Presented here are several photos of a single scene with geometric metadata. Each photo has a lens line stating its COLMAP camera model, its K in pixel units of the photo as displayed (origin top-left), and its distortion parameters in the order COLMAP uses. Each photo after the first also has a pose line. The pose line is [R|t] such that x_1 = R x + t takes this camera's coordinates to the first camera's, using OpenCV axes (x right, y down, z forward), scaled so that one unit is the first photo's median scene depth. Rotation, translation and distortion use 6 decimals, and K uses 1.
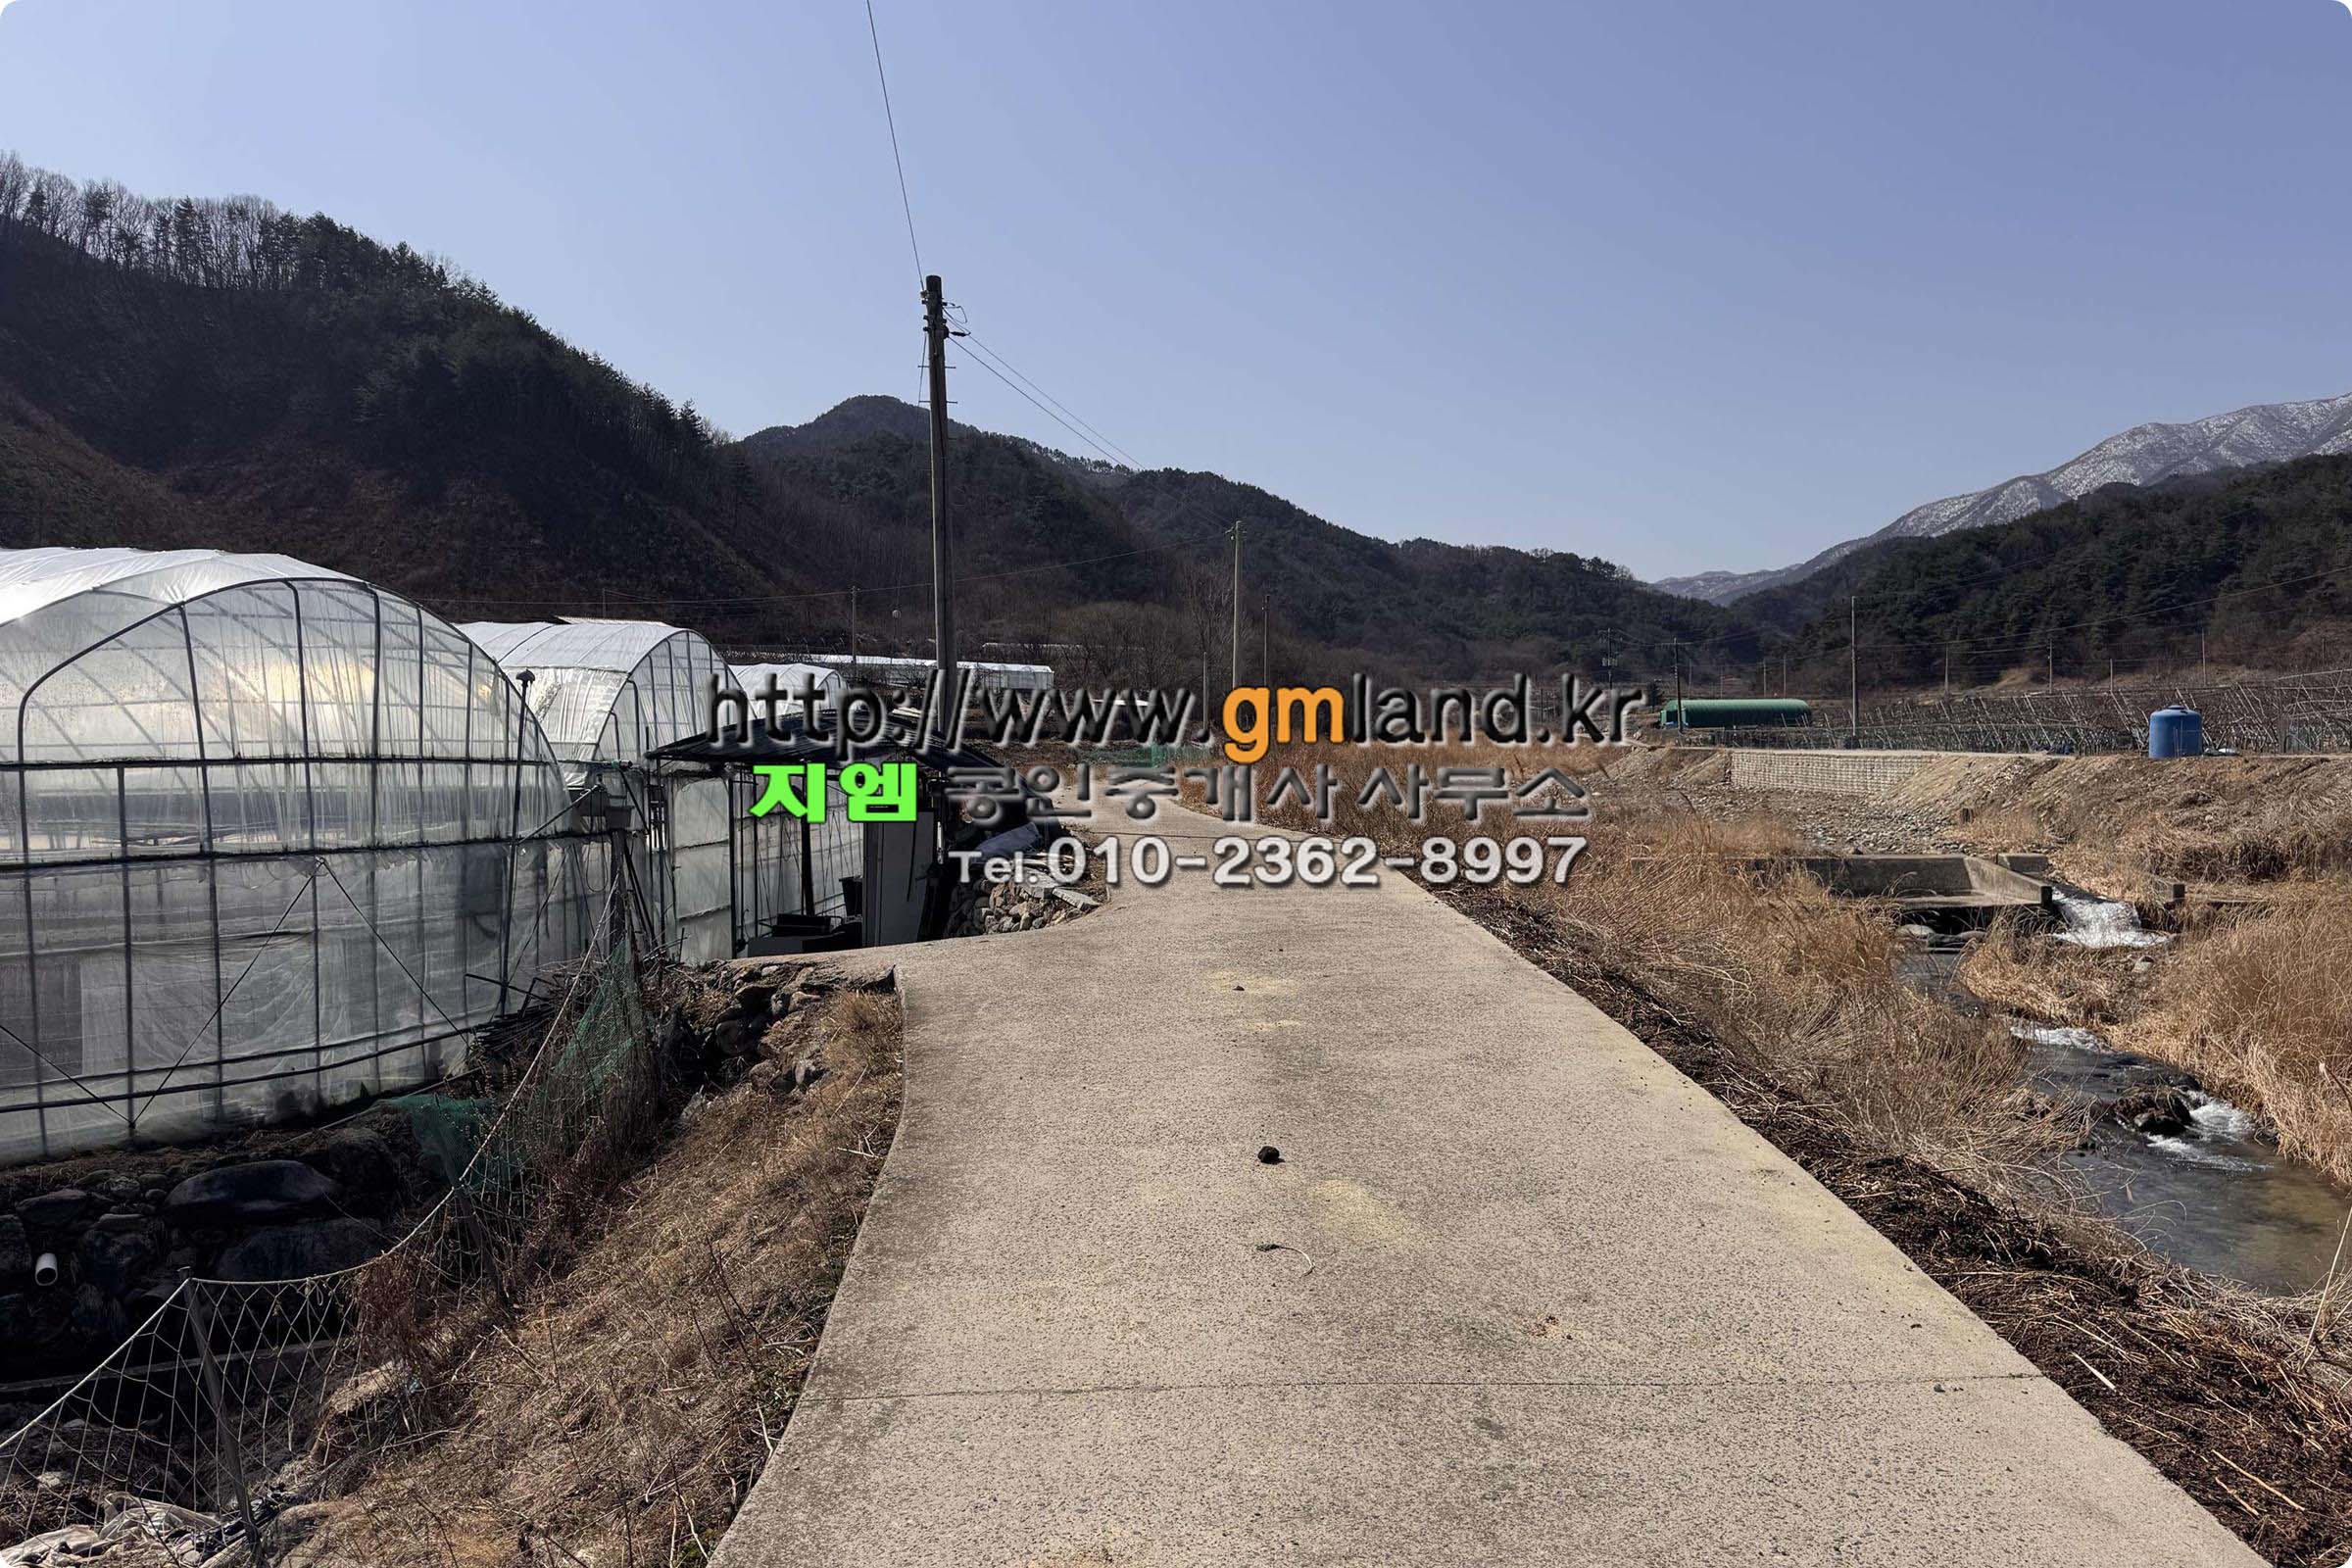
lens RADIAL K [[1720.9, 0, 1190.9], [0, 1720.9, 786.9], [0, 0, 1]] dist [-0.005100, 0.003875]
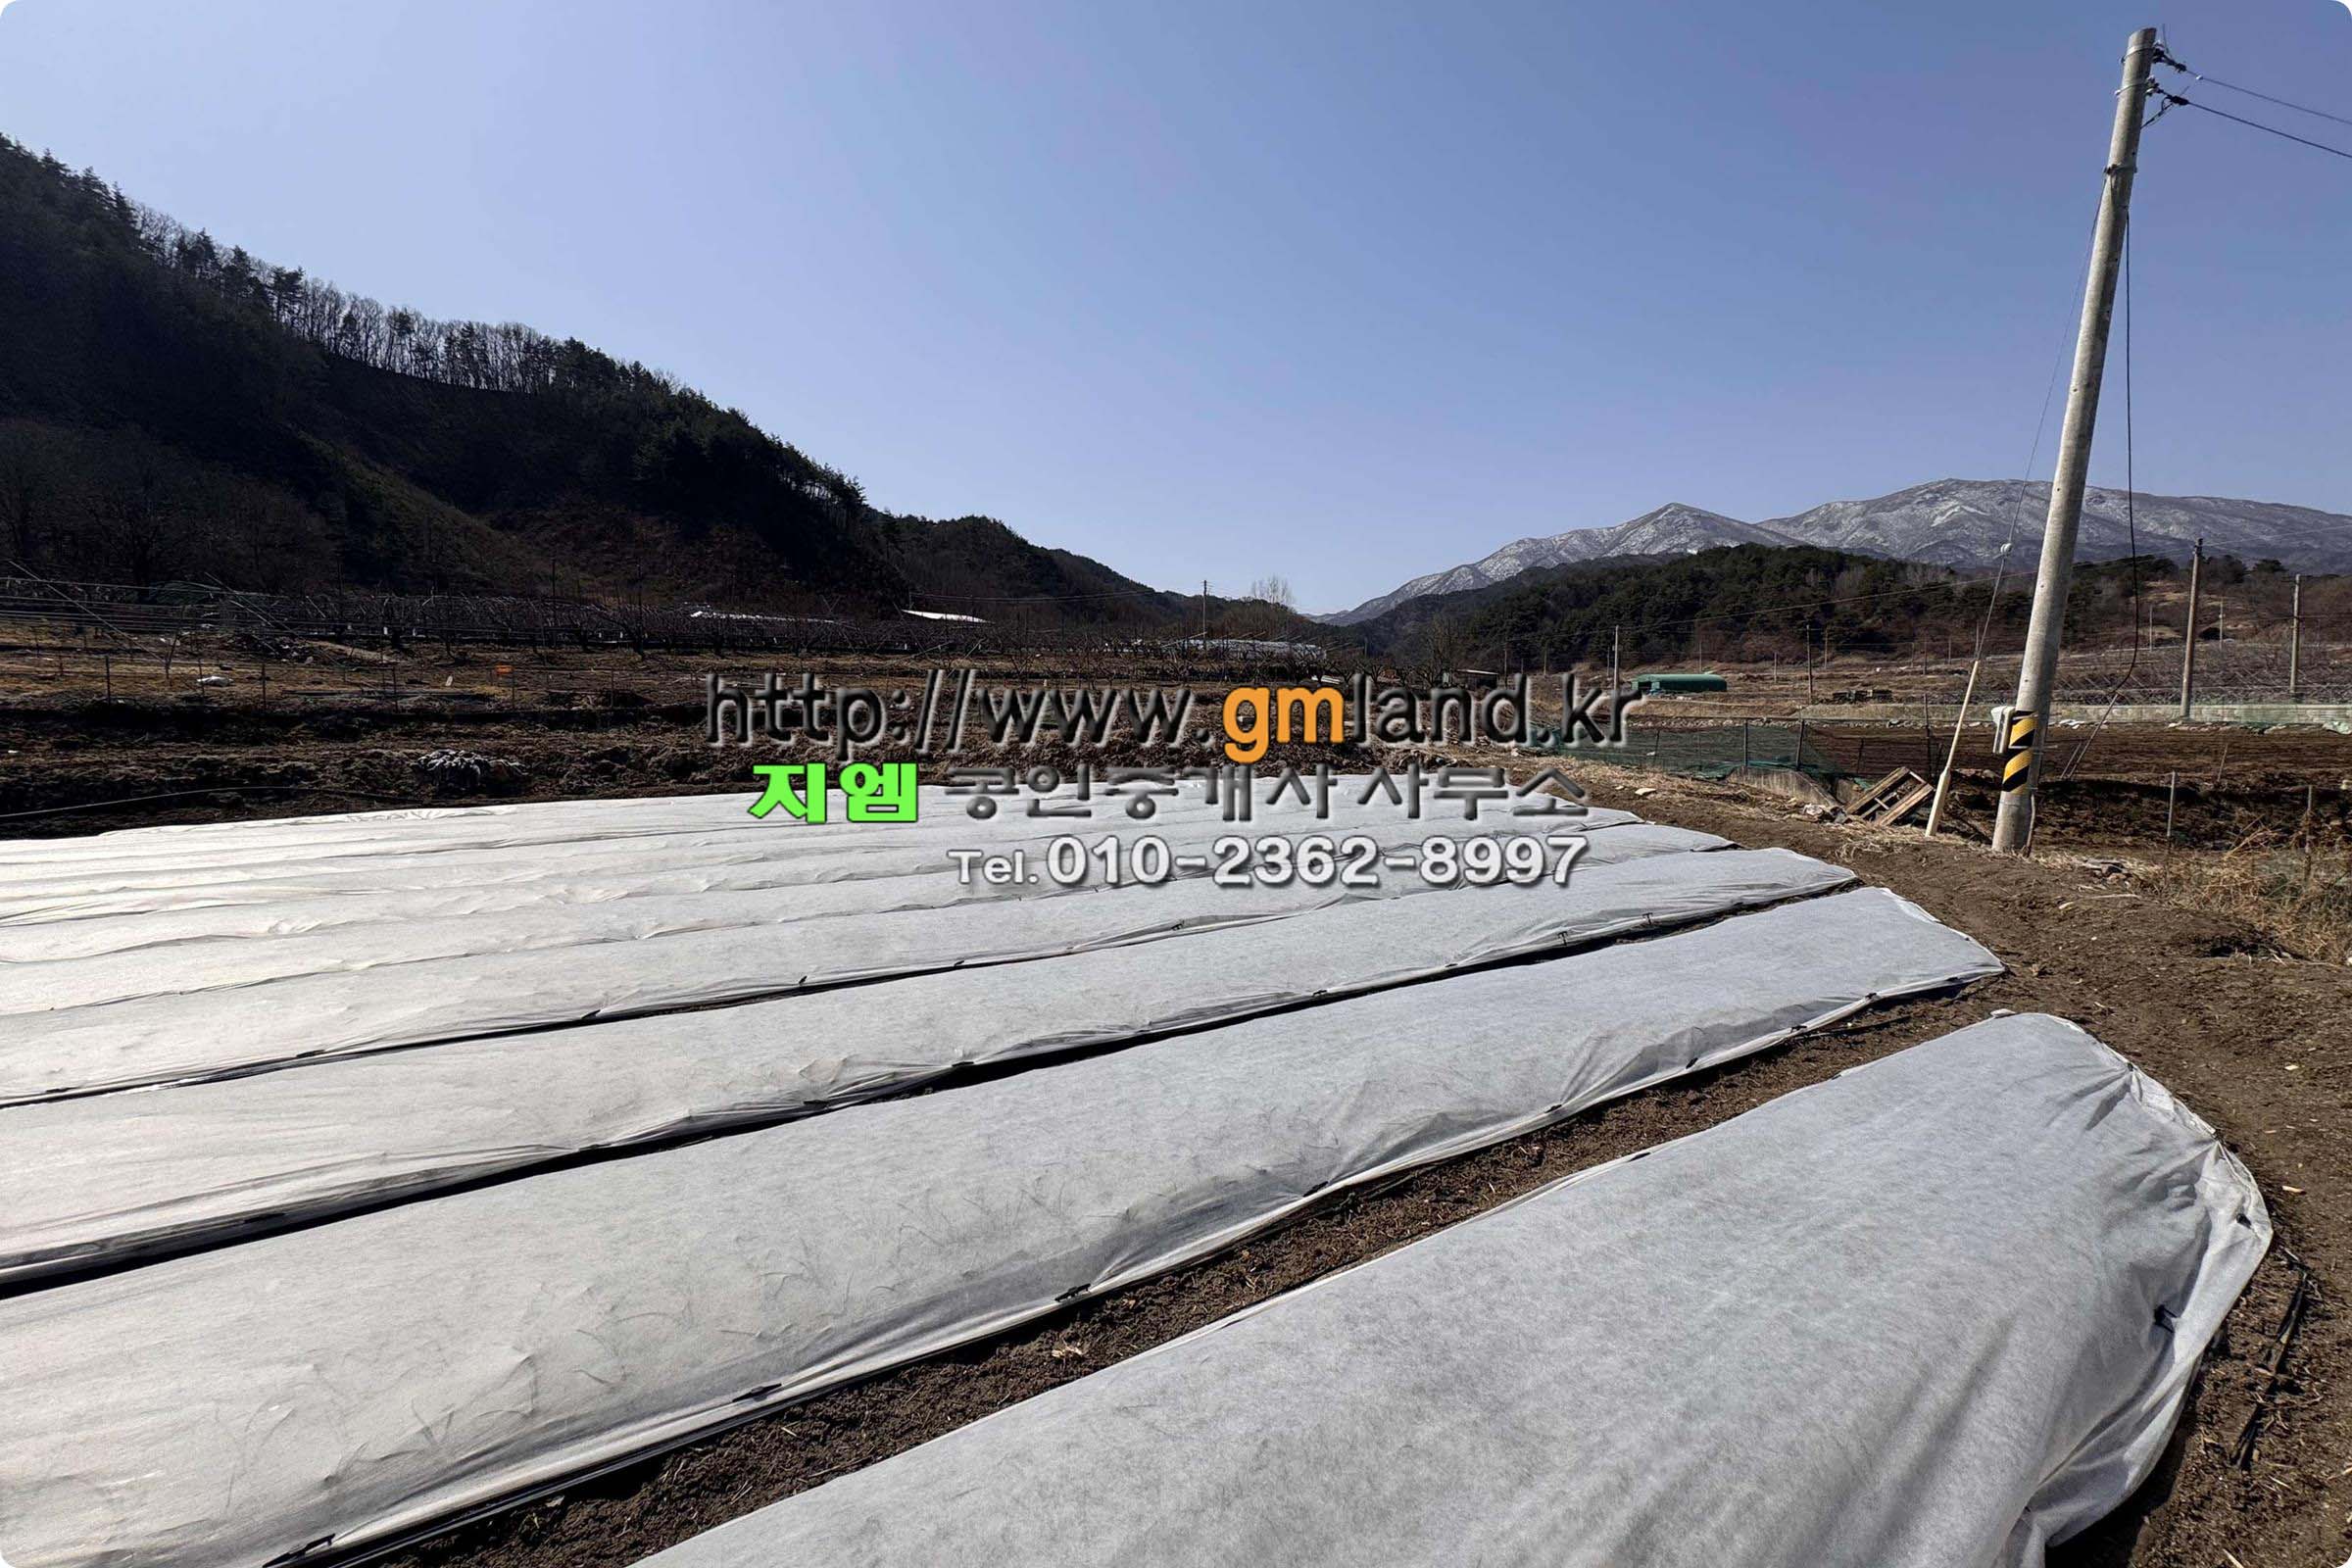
lens RADIAL K [[940.2, 0, 1168.1], [0, 940.2, 801.4], [0, 0, 1]] dist [-0.006327, 0.001212]
pose [[0.988604, -0.021726, 0.148960, -0.140374], [0.010692, 0.997165, 0.074478, -0.002376], [-0.150156, -0.072036, 0.986034, 0.128565]]
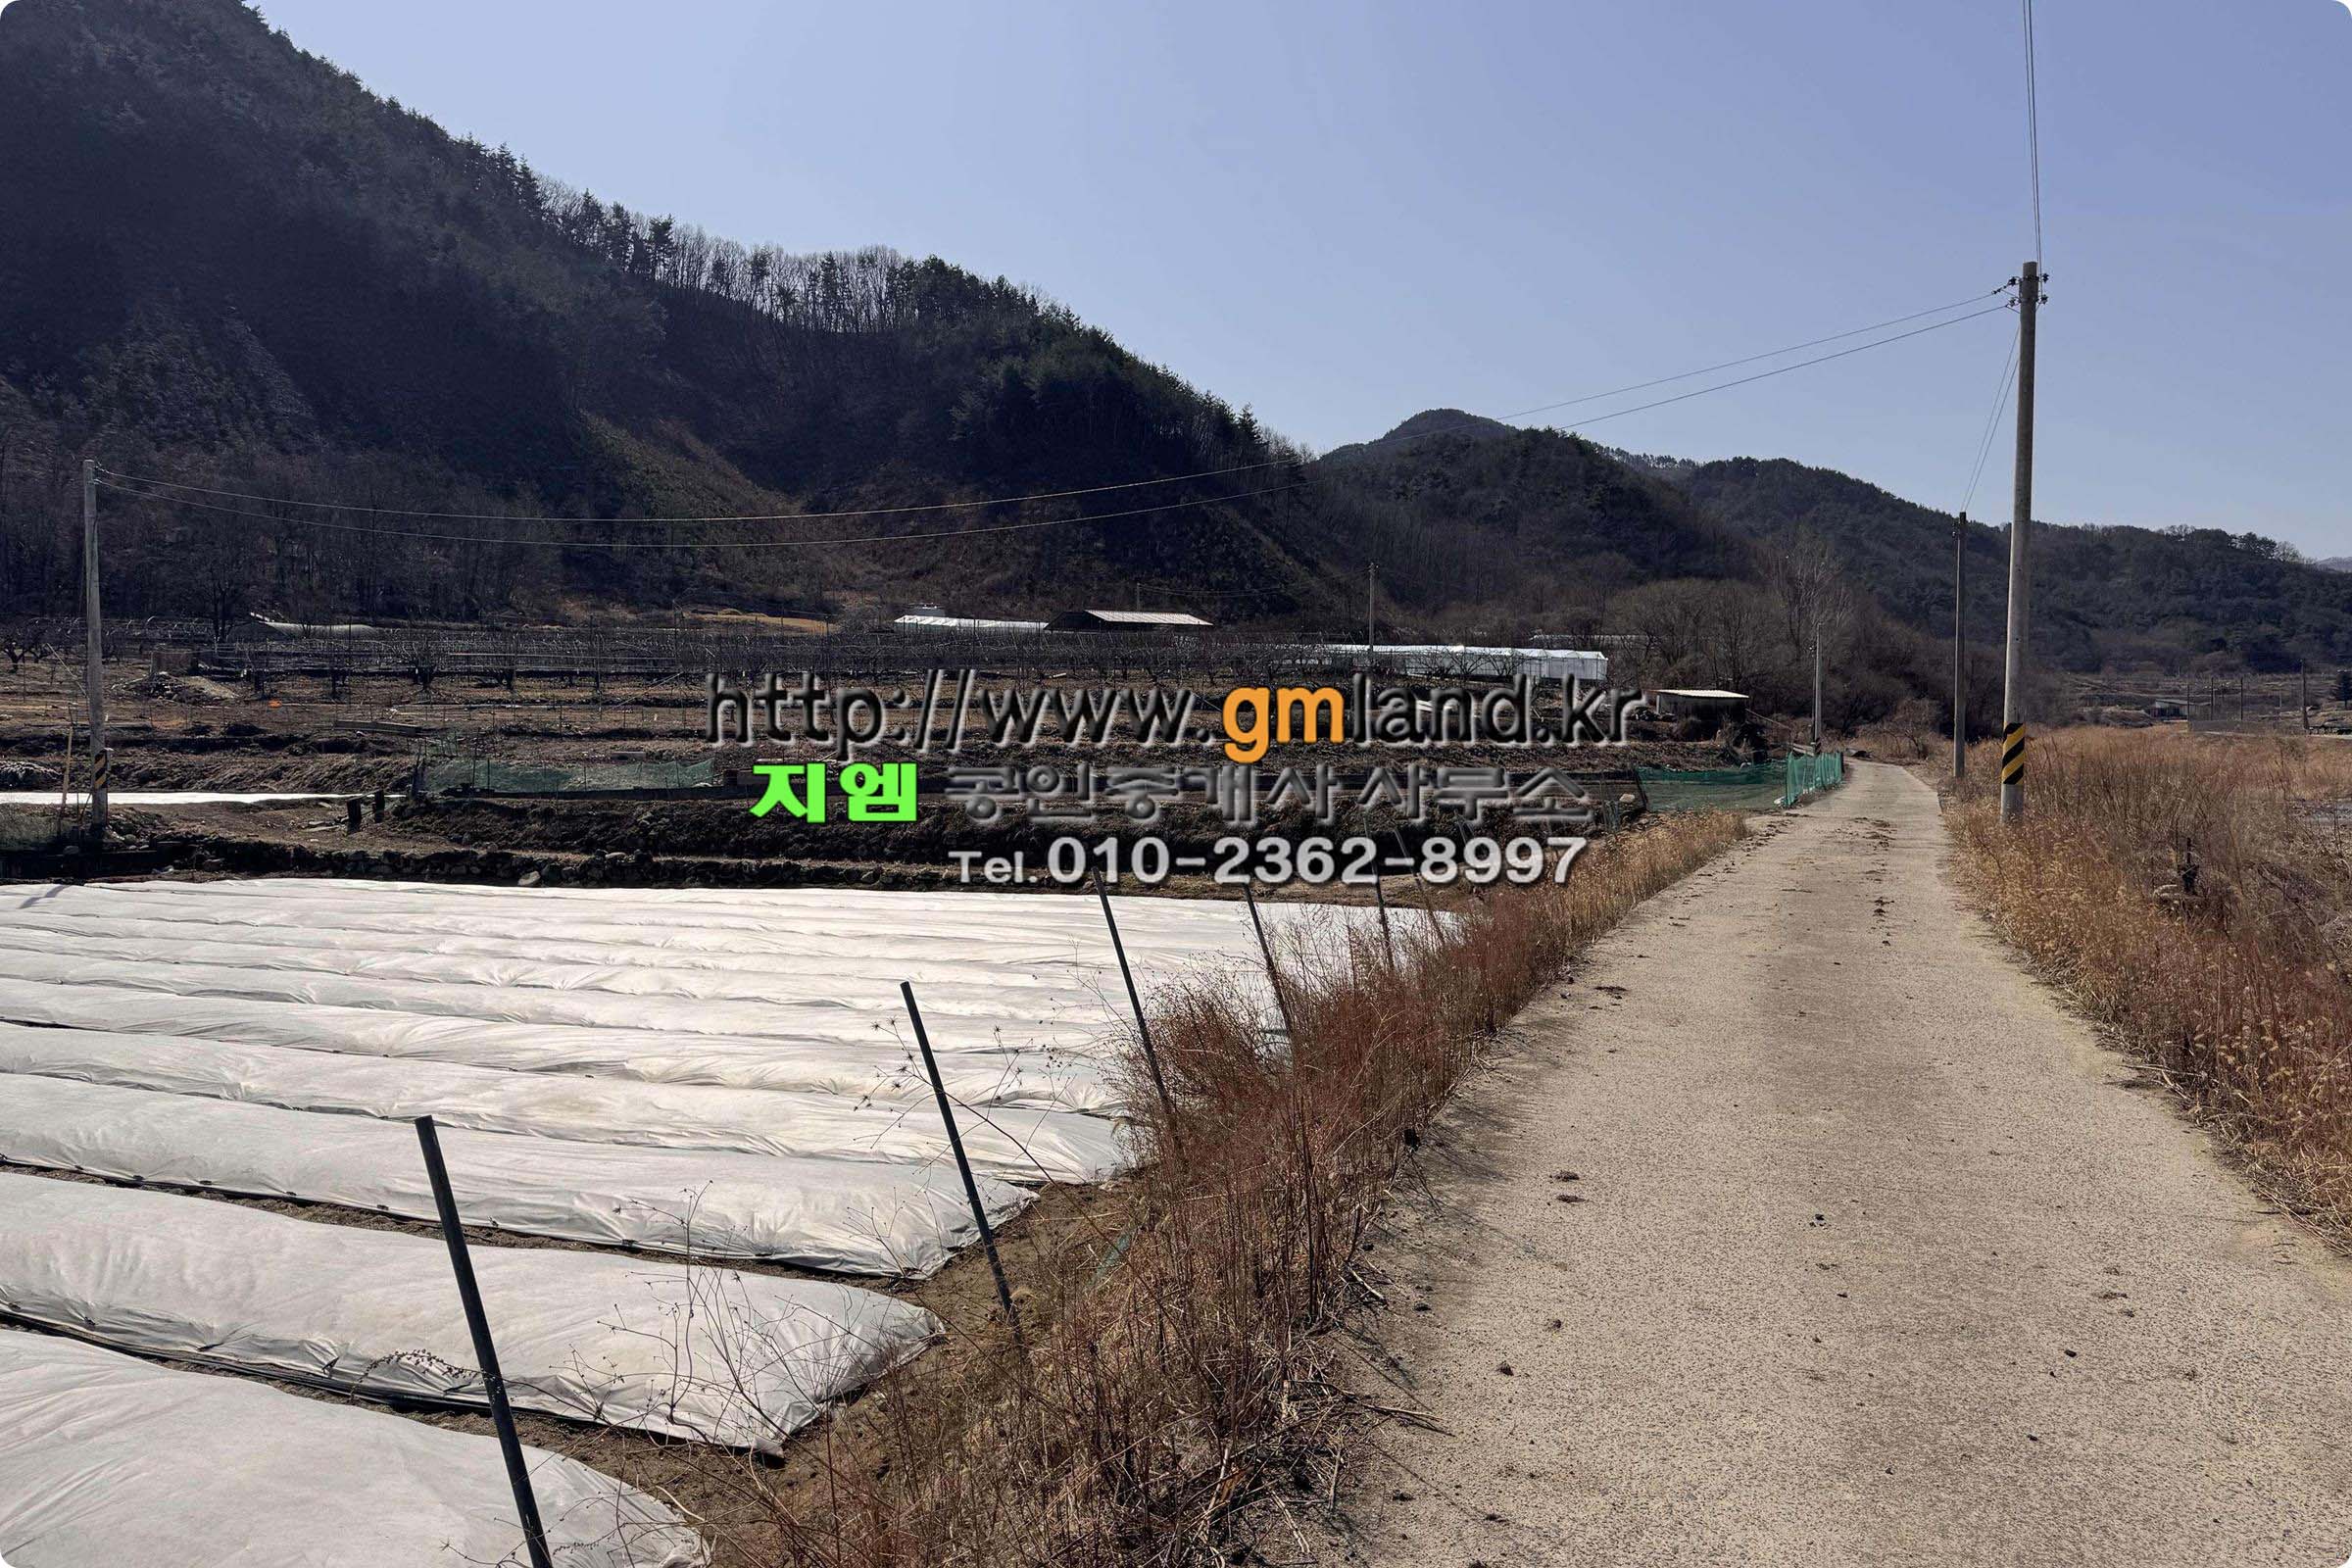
lens RADIAL K [[1587.0, 0, 1166.8], [0, 1587.0, 818.8], [0, 0, 1]] dist [0.055988, -0.062555]
pose [[0.939621, 0.025053, -0.341299, -0.005358], [-0.016274, 0.999460, 0.028563, -0.003279], [0.341830, -0.021284, 0.939521, 0.075966]]
